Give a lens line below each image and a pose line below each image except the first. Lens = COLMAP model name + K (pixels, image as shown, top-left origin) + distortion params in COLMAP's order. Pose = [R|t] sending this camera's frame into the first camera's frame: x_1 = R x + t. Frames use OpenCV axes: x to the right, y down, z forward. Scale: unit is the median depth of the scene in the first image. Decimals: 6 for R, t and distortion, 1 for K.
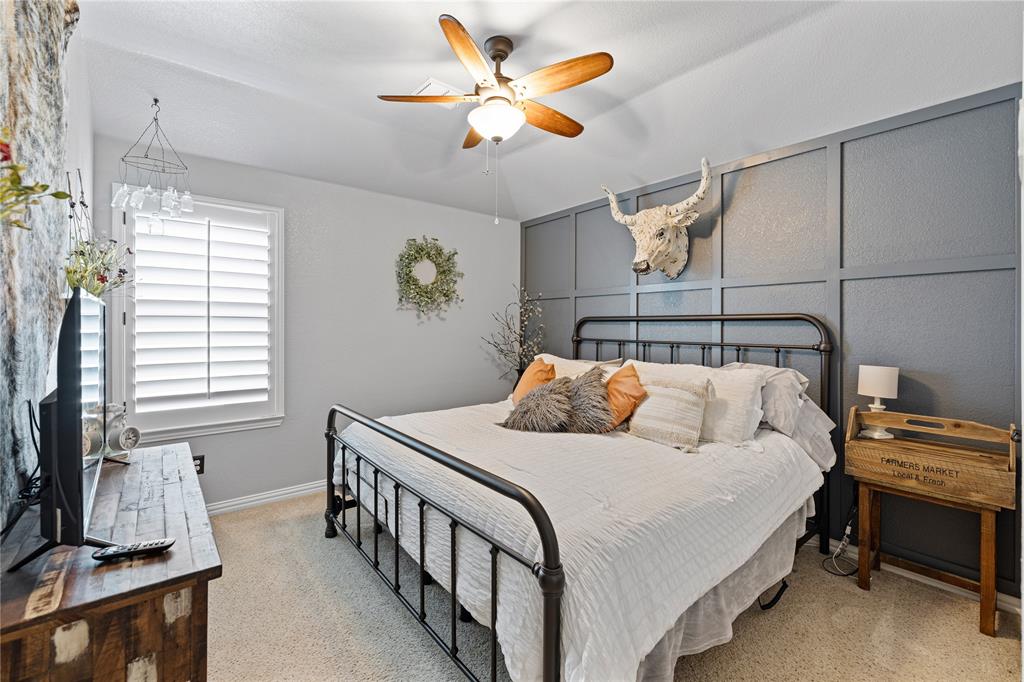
lens RADIAL K [[433.3, 0, 500.9], [0, 433.3, 332.4], [0, 0, 1]] dist [-0.000636, 0.000086]
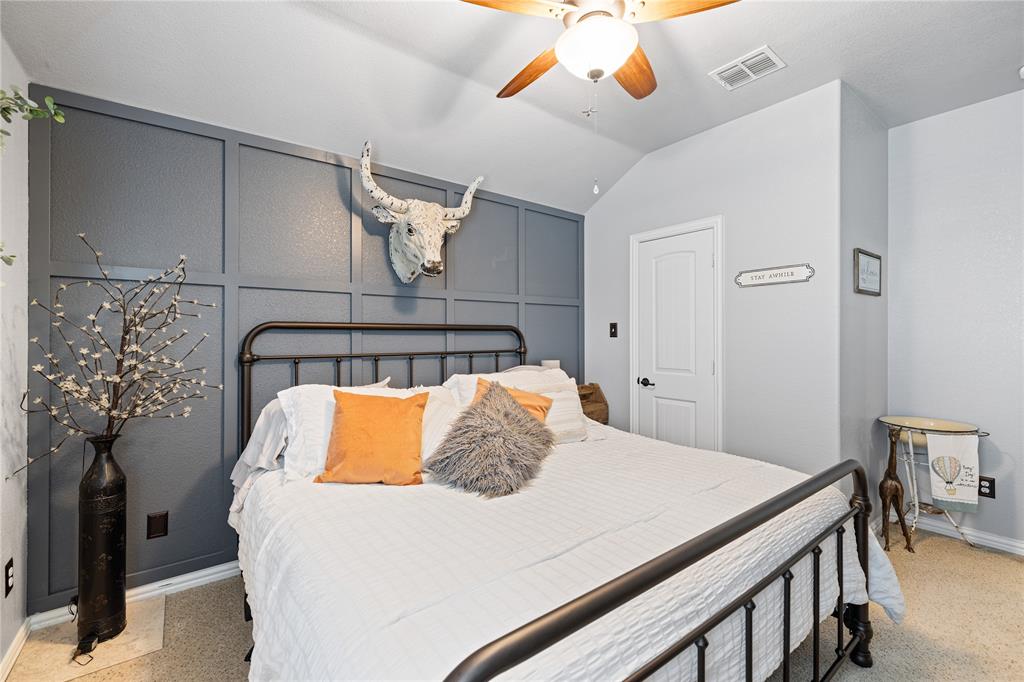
lens RADIAL K [[433.3, 0, 500.9], [0, 433.3, 332.4], [0, 0, 1]] dist [-0.000636, 0.000086]
pose [[0.037331, 0.000290, 0.999303, -0.537754], [0.016304, 0.999867, -0.000899, -0.019496], [-0.999170, 0.016326, 0.037322, 0.845885]]
